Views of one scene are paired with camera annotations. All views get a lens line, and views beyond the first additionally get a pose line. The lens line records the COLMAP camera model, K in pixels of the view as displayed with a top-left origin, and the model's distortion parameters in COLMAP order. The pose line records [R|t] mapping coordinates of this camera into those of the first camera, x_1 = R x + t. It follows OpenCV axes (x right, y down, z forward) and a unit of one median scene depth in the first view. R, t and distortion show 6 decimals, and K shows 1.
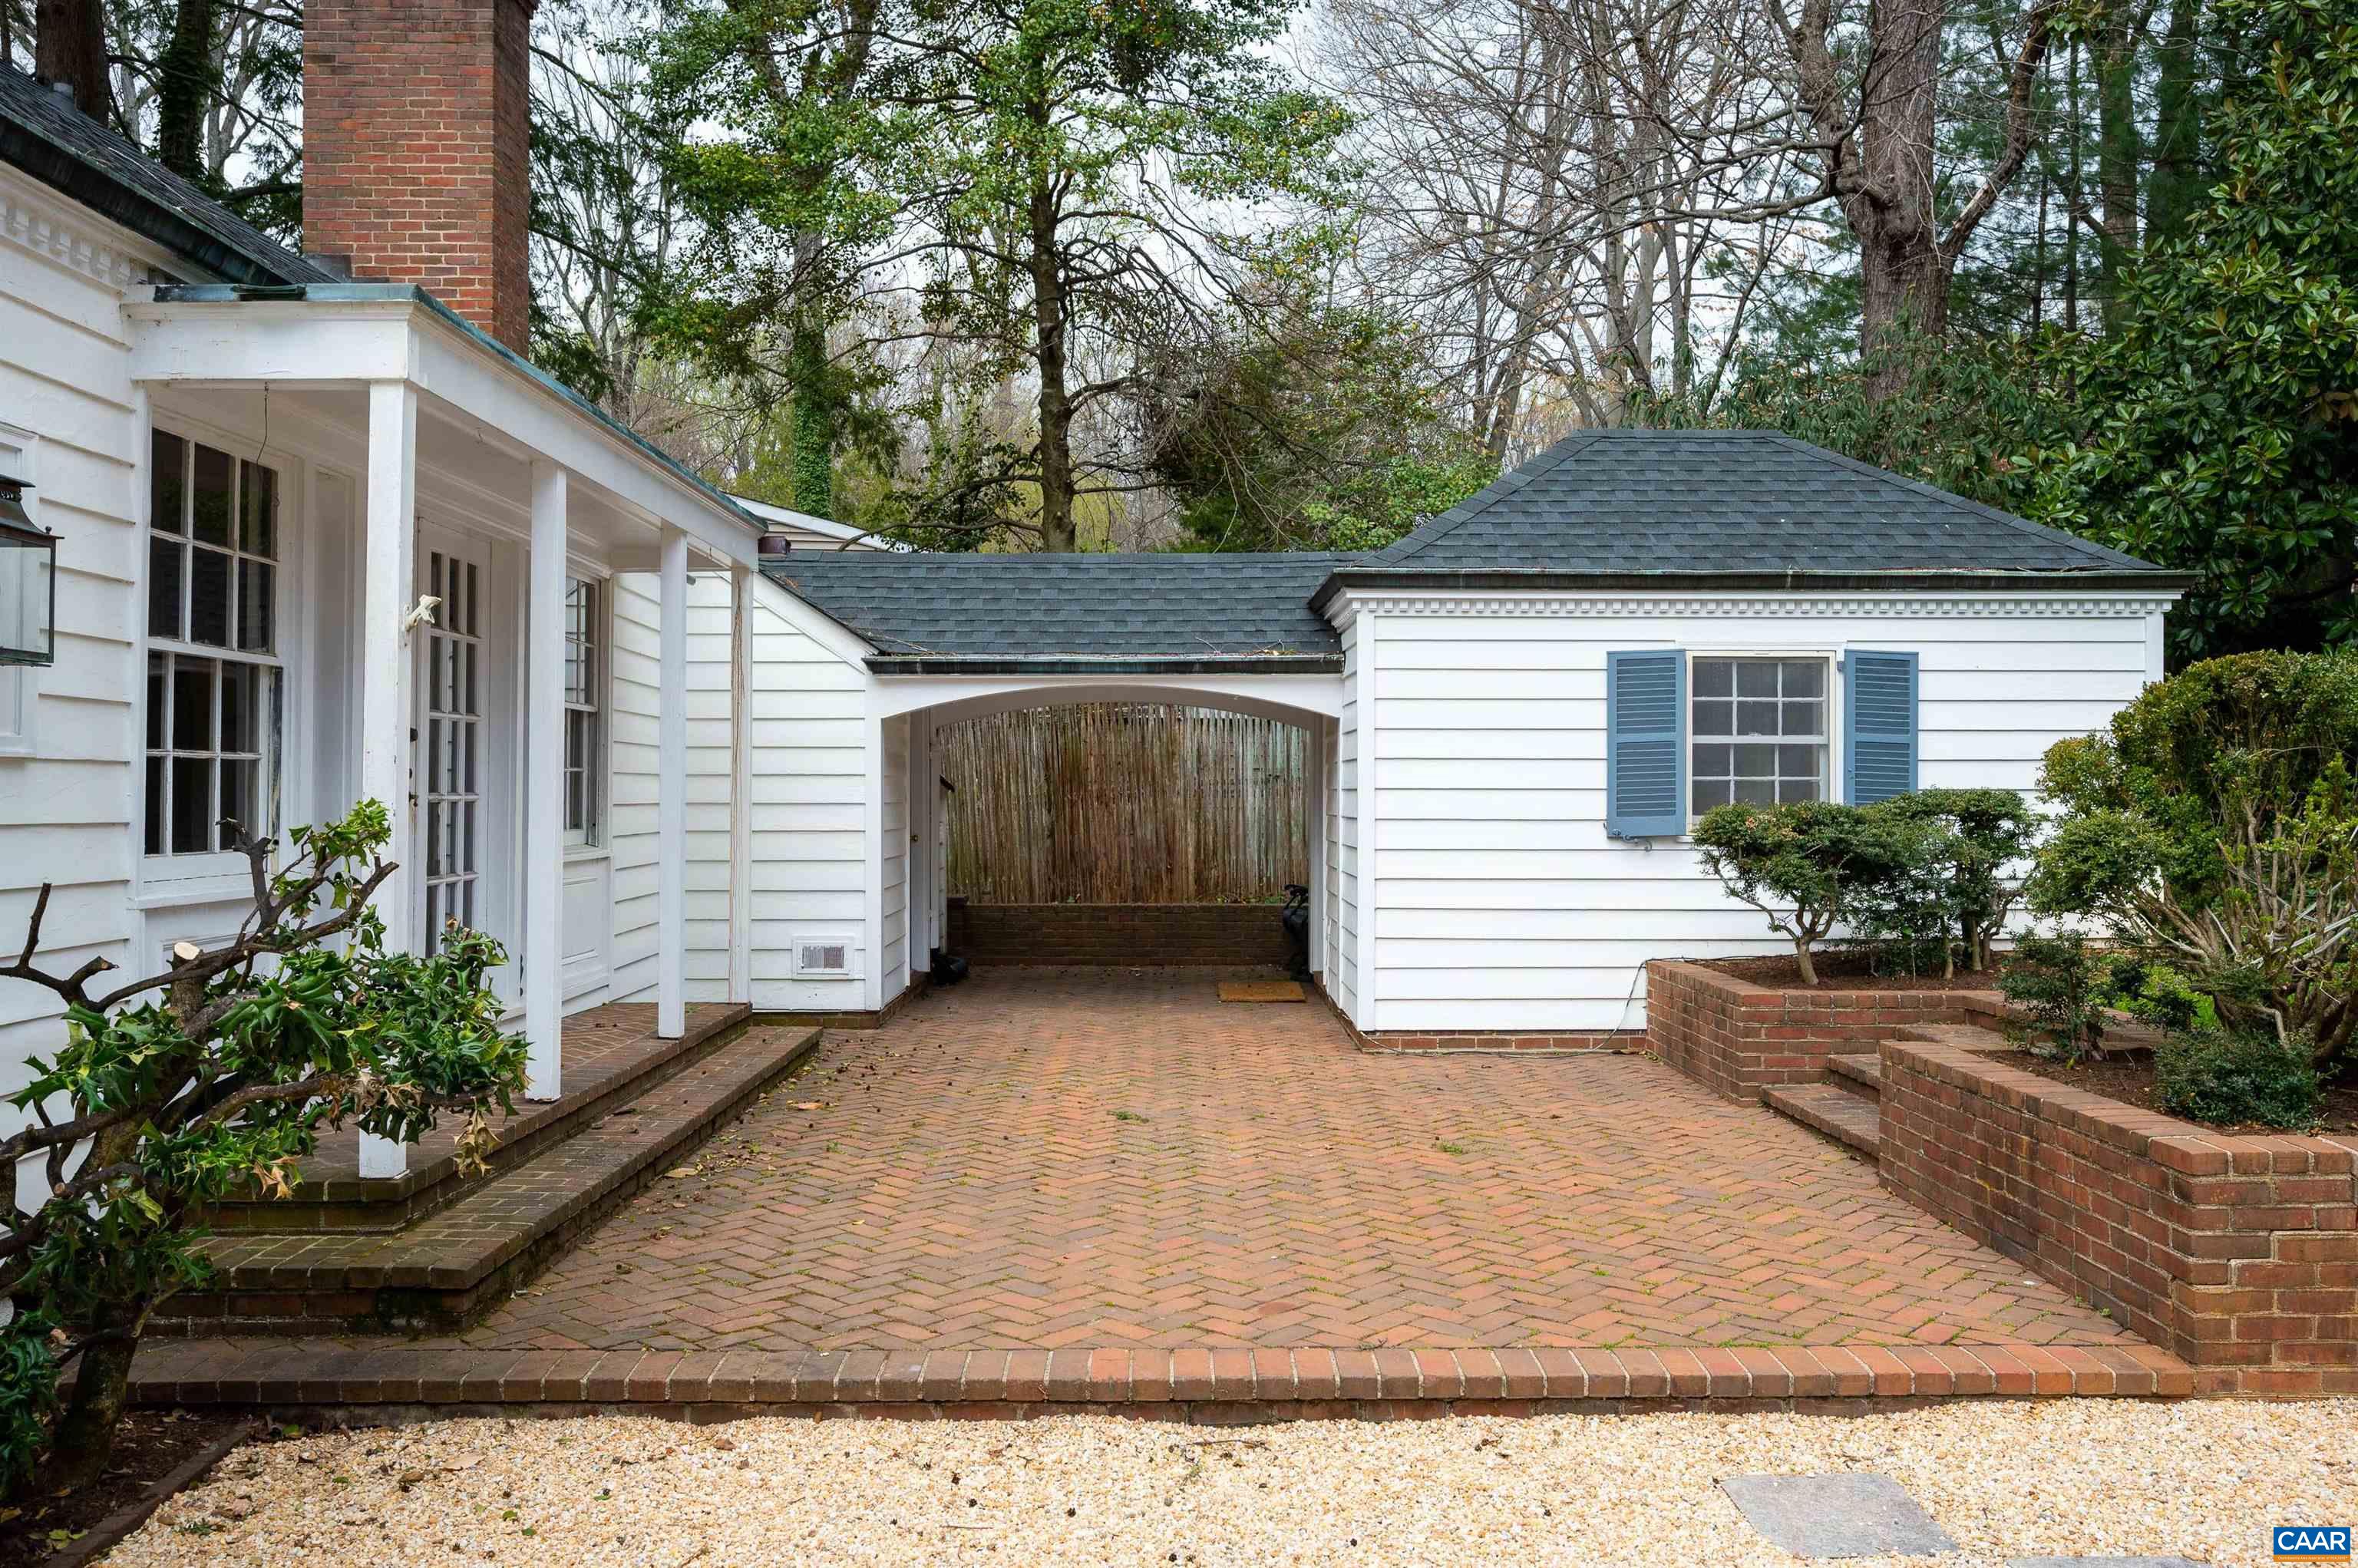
lens RADIAL K [[1783.2, 0, 1179.0], [0, 1783.2, 784.0], [0, 0, 1]] dist [-0.002386, -0.000192]
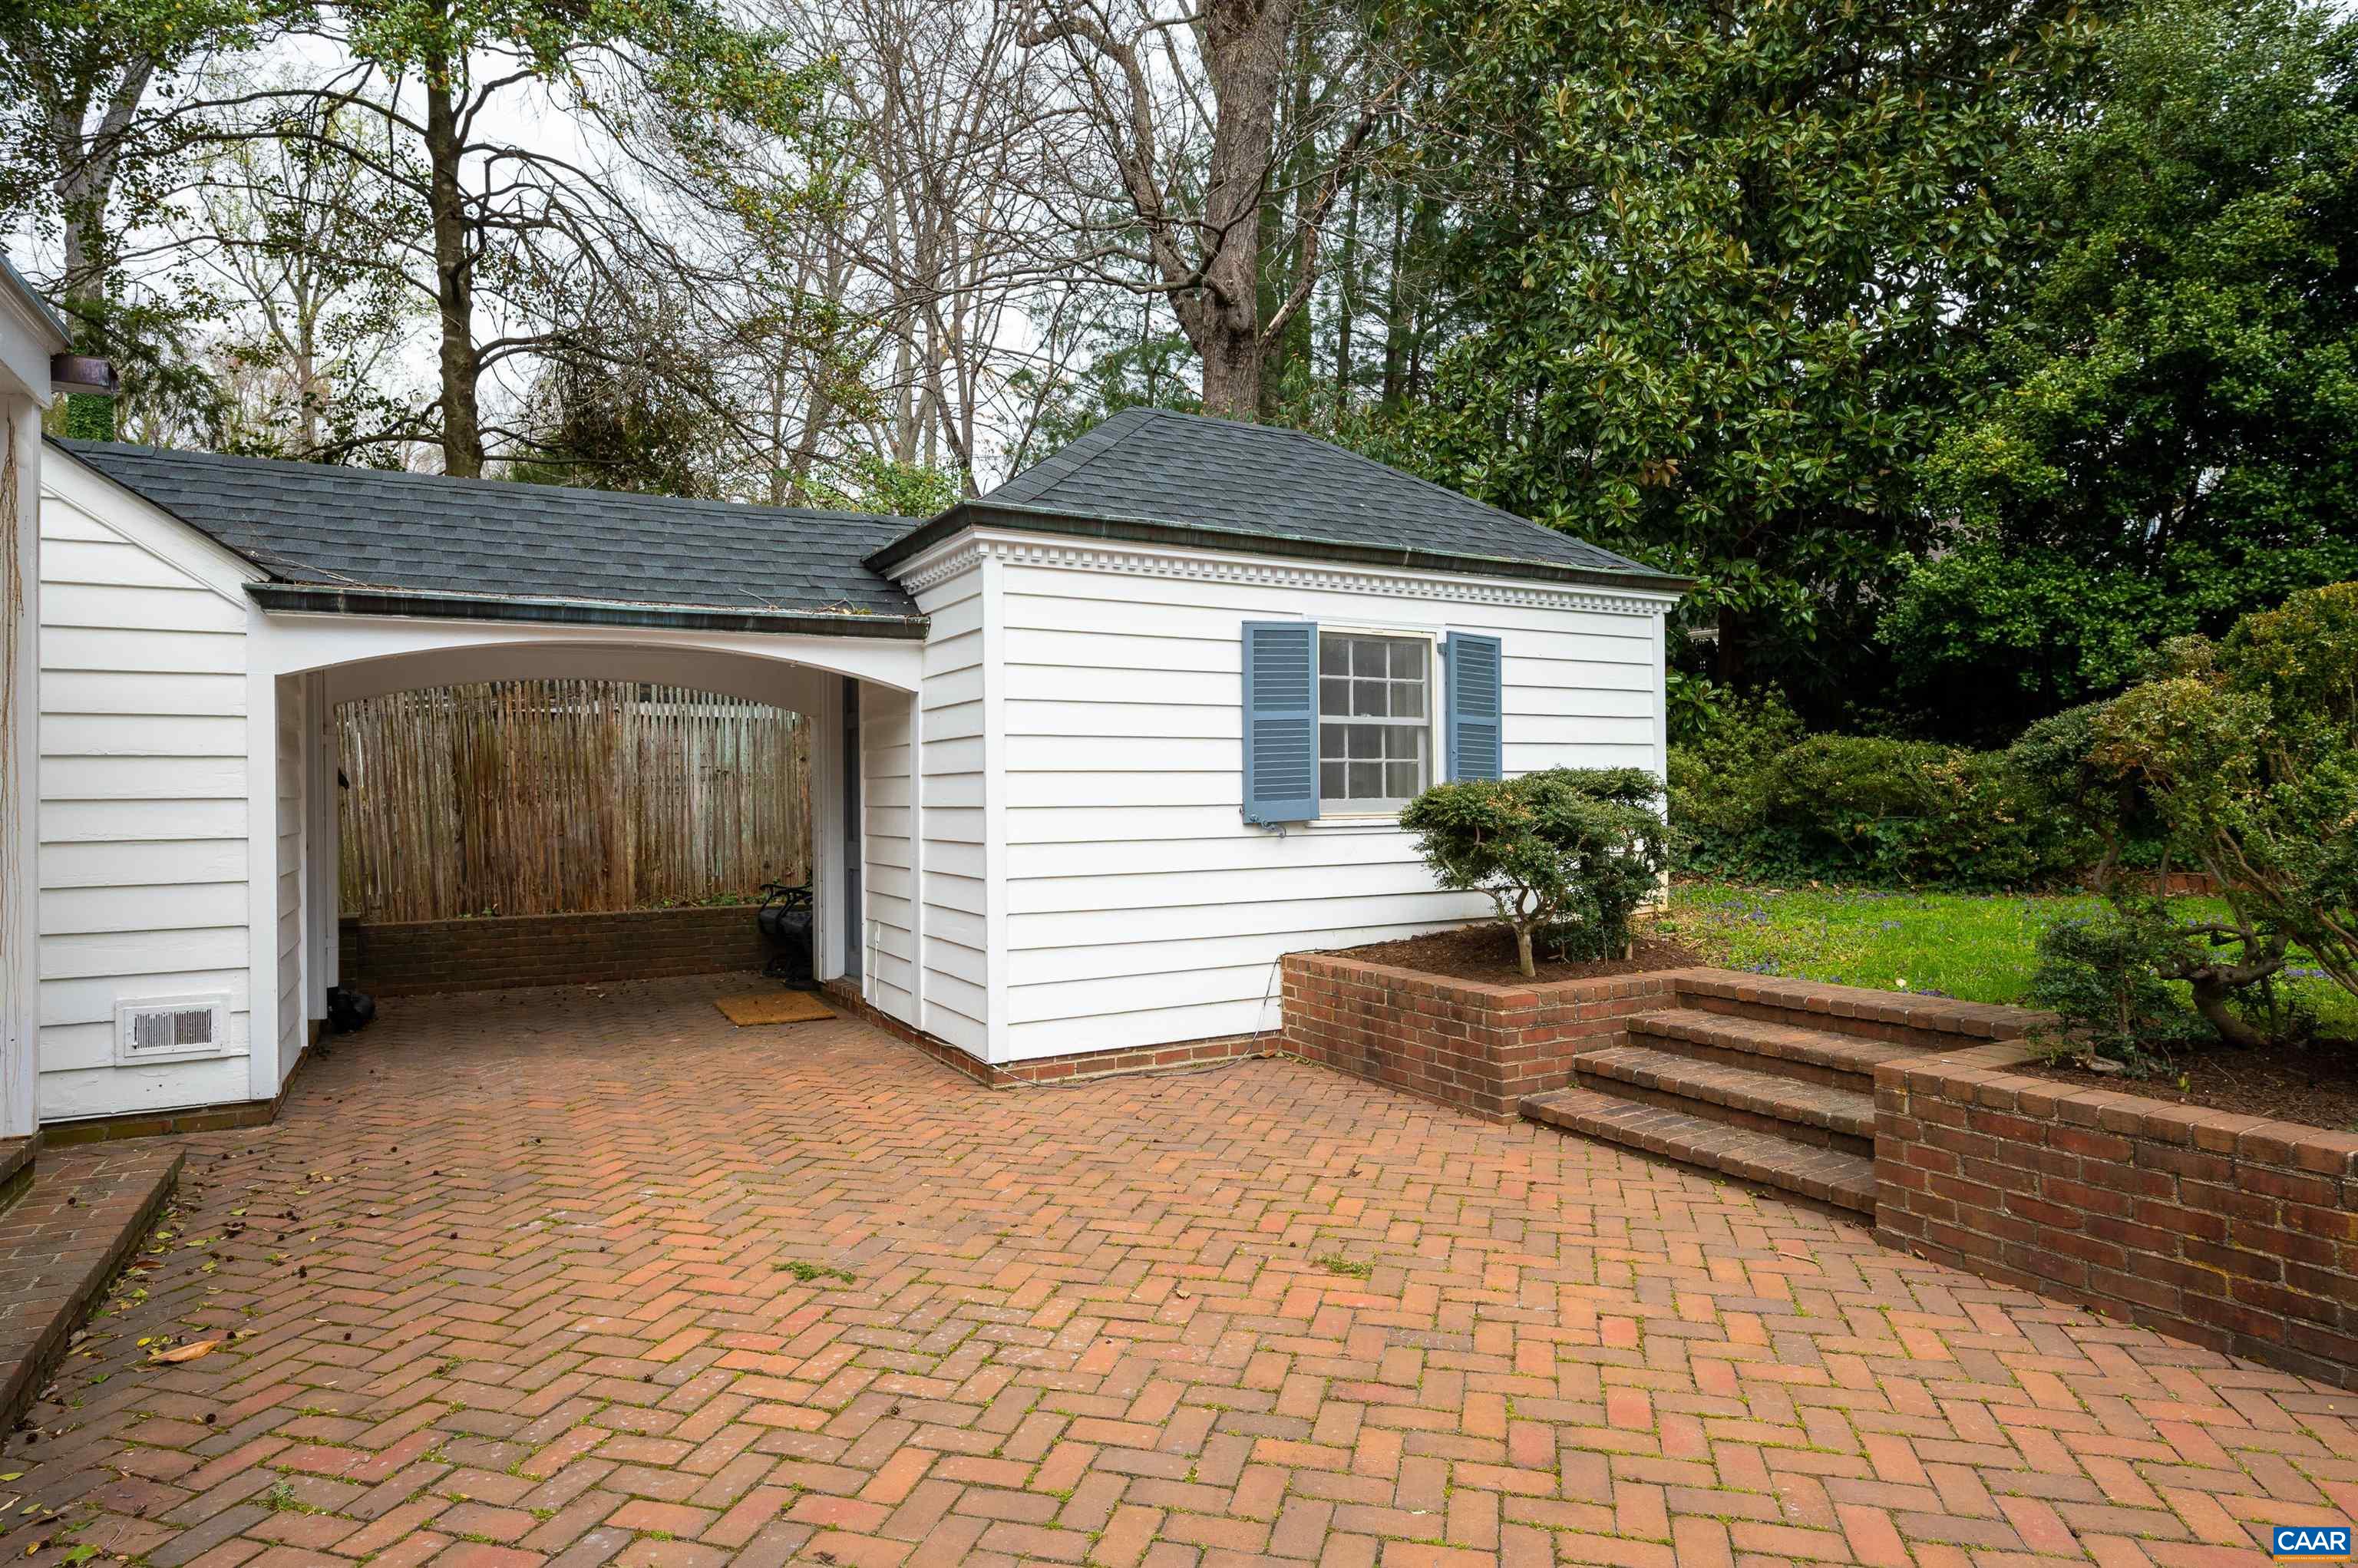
lens RADIAL K [[1310.8, 0, 1179.0], [0, 1310.8, 784.0], [0, 0, 1]] dist [0.000199, -0.002042]
pose [[0.879710, -0.005911, 0.475474, -0.108443], [0.009041, 0.999950, -0.004297, 0.011951], [-0.475424, 0.008079, 0.879719, 0.417039]]
